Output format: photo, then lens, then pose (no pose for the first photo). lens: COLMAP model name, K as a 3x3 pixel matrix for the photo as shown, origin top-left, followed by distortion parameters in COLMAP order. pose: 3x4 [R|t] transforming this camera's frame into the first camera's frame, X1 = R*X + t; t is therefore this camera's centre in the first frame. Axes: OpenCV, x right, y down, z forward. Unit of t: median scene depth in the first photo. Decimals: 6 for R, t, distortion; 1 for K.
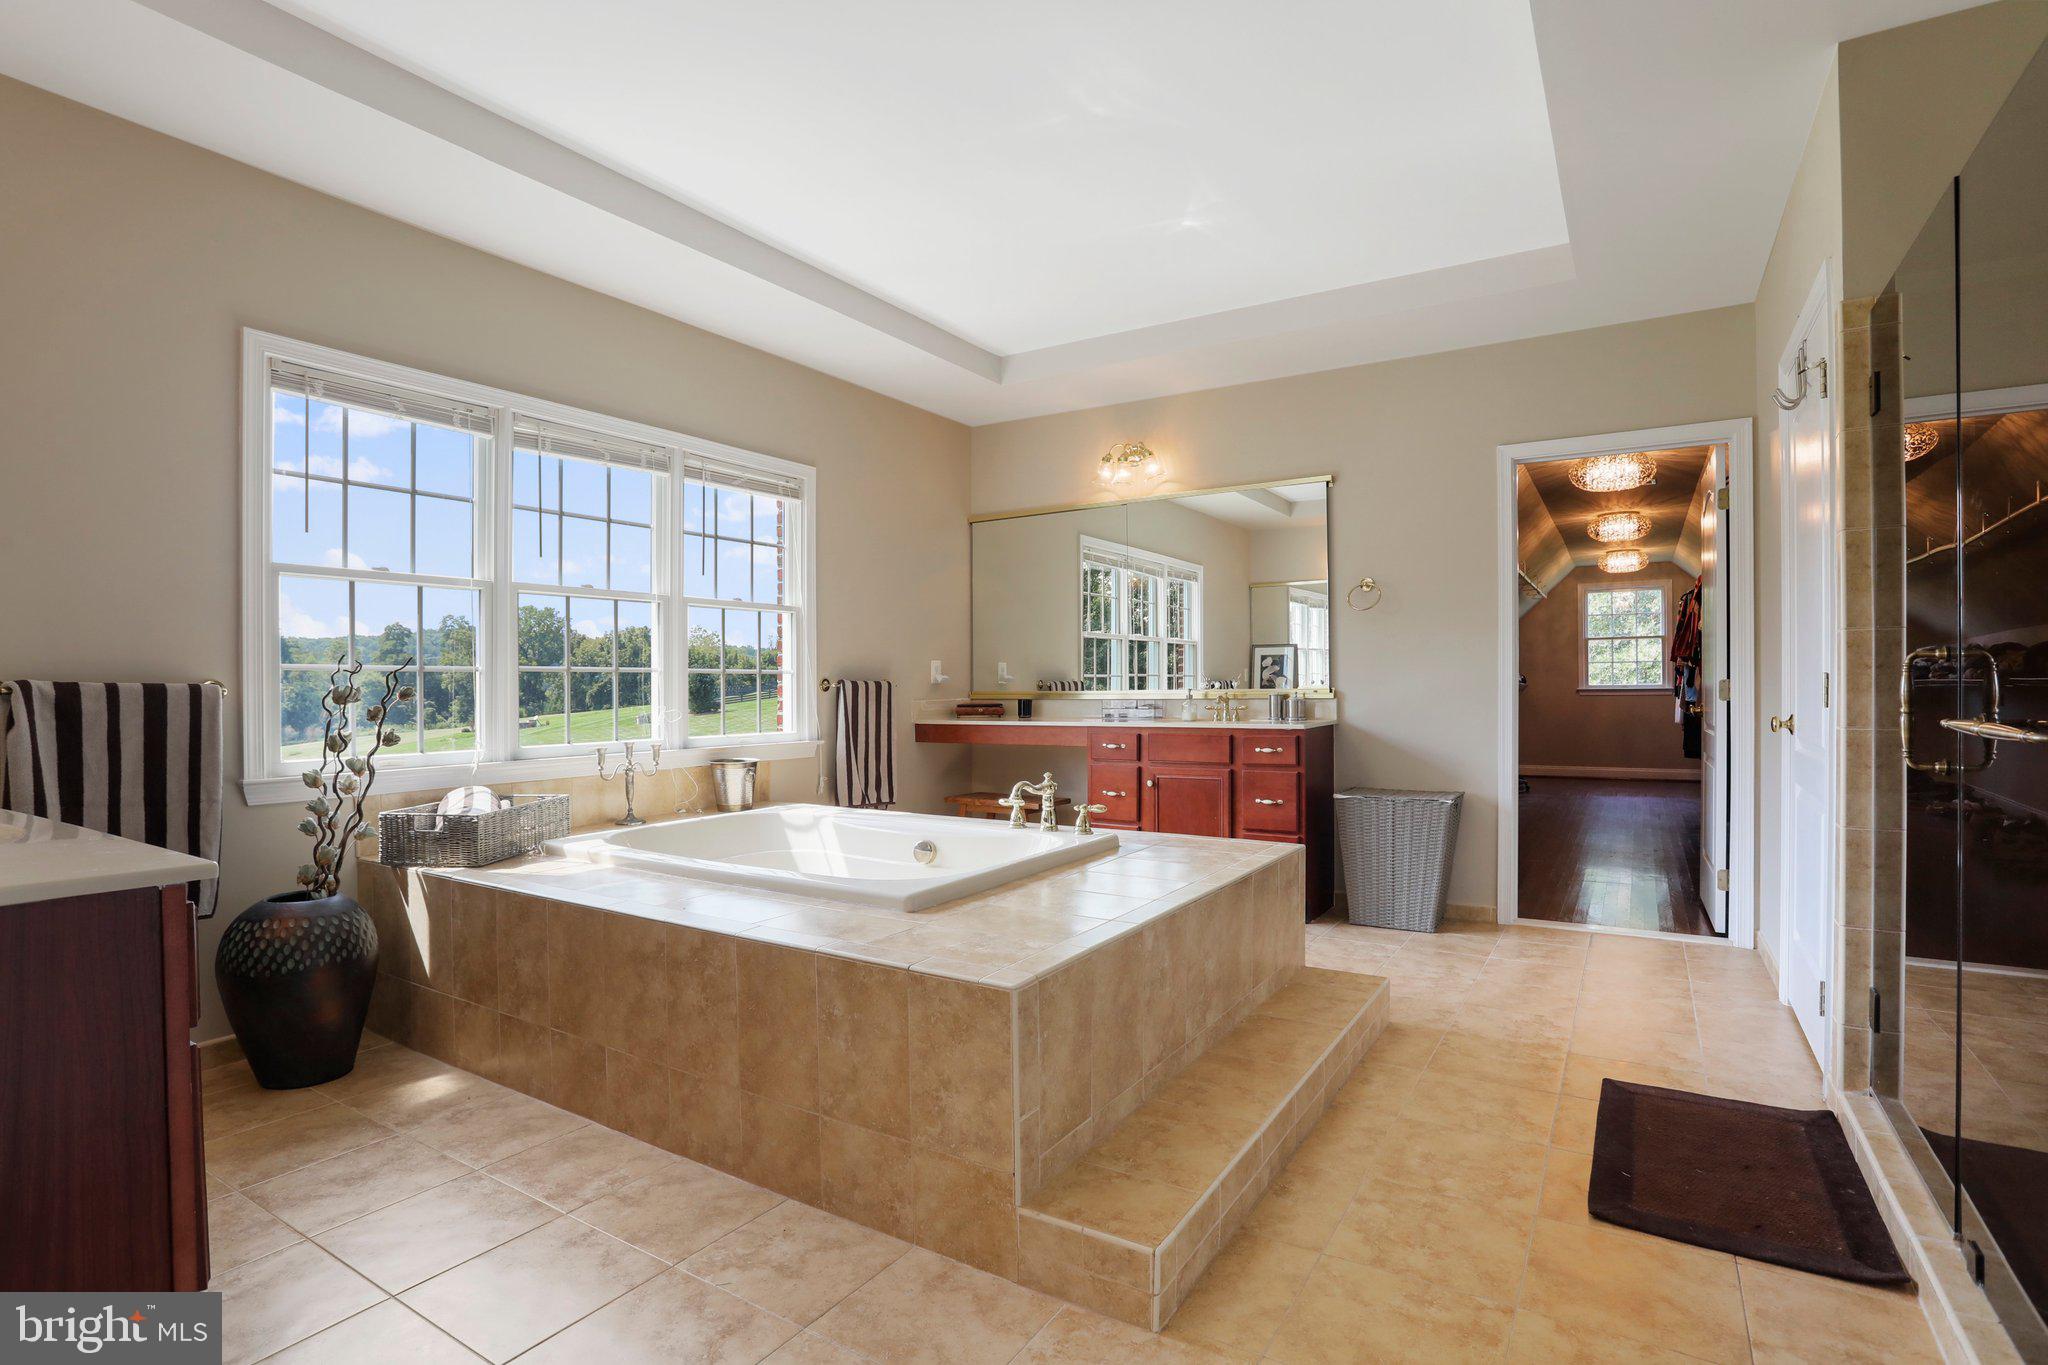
lens RADIAL K [[1000.3, 0, 1021.9], [0, 1000.3, 674.9], [0, 0, 1]] dist [-0.060685, 0.013023]
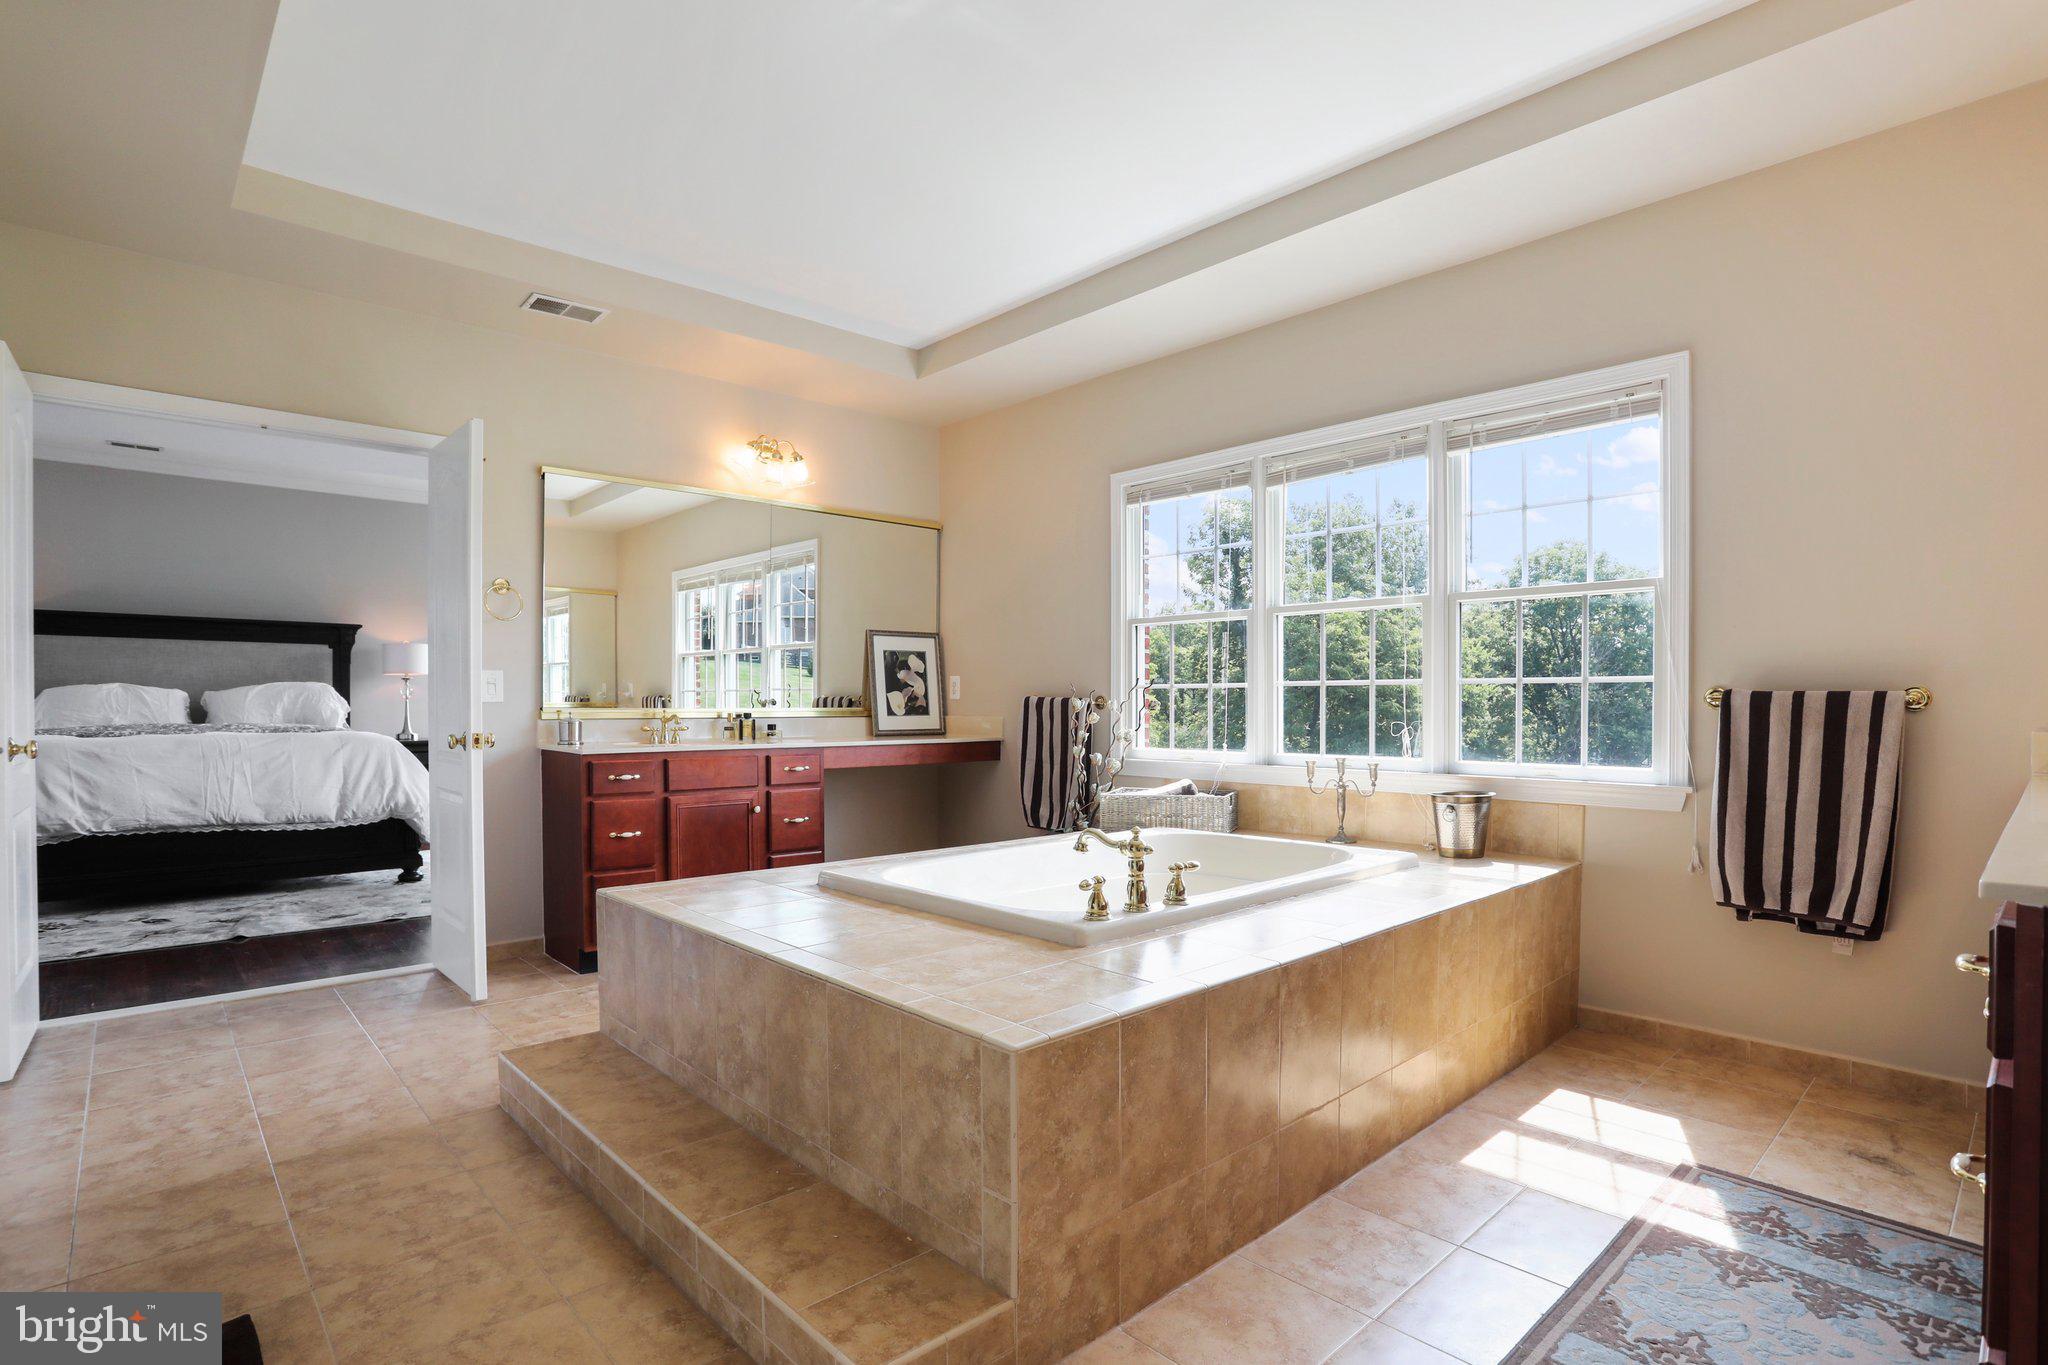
lens RADIAL K [[1000.3, 0, 1035.5], [0, 1000.3, 712.8], [0, 0, 1]] dist [-0.060685, 0.013023]
pose [[-0.250384, 0.017994, -0.967979, 0.571747], [0.013123, 0.999798, 0.015191, 0.005306], [0.968058, -0.008899, -0.250569, 0.884633]]
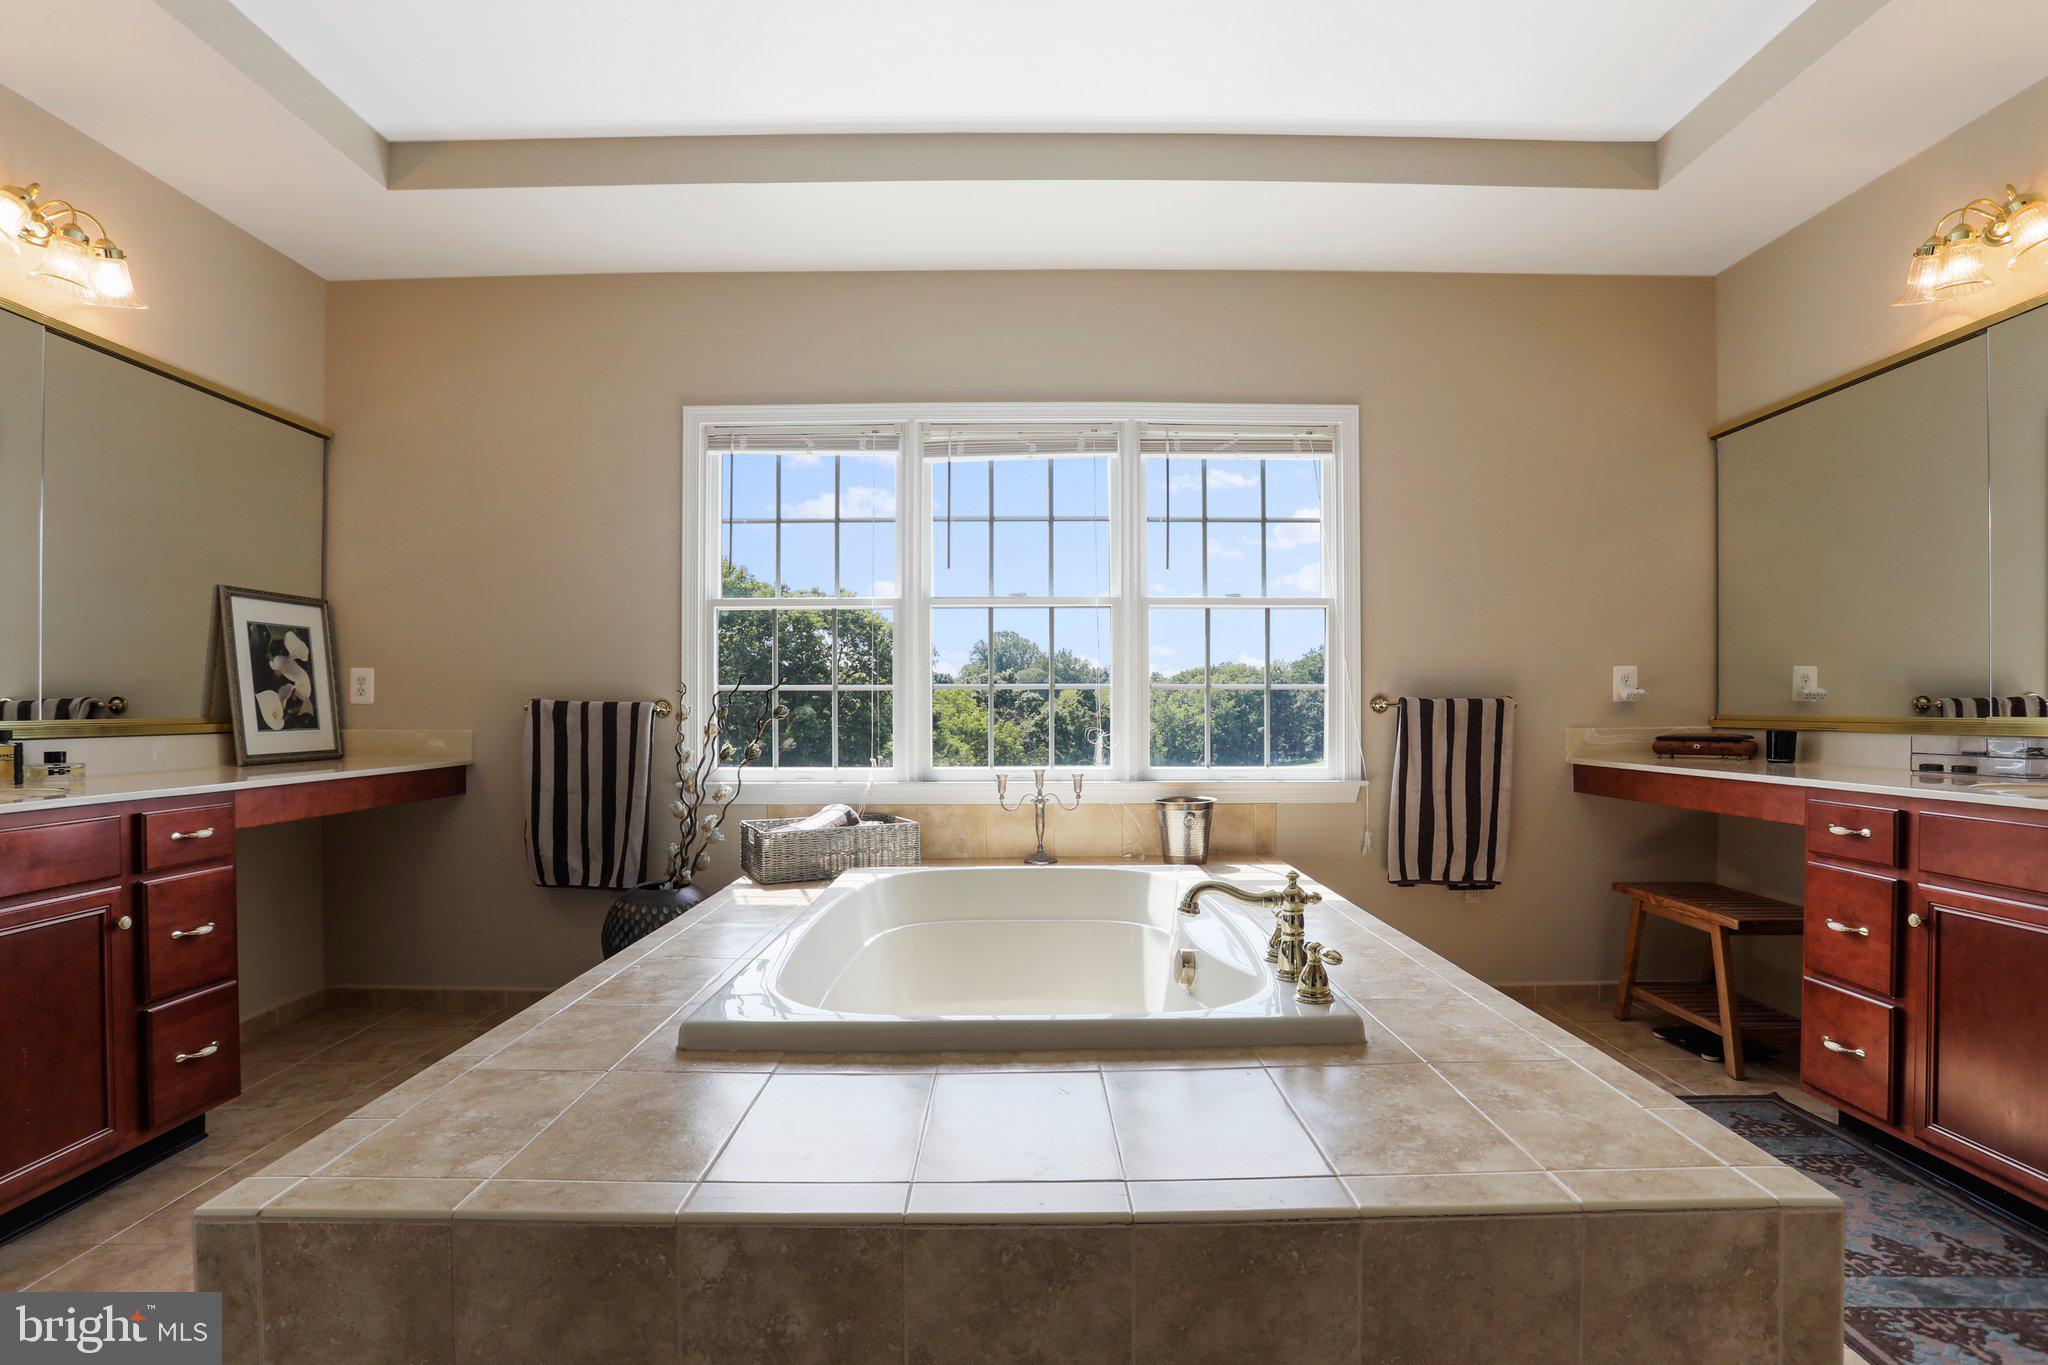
lens RADIAL K [[1000.3, 0, 1033.3], [0, 1000.3, 702.6], [0, 0, 1]] dist [-0.060685, 0.013023]
pose [[0.535584, 0.001845, -0.844480, 0.322184], [0.006538, 0.999959, 0.006332, 0.003355], [0.844456, -0.008912, 0.535550, 0.483871]]
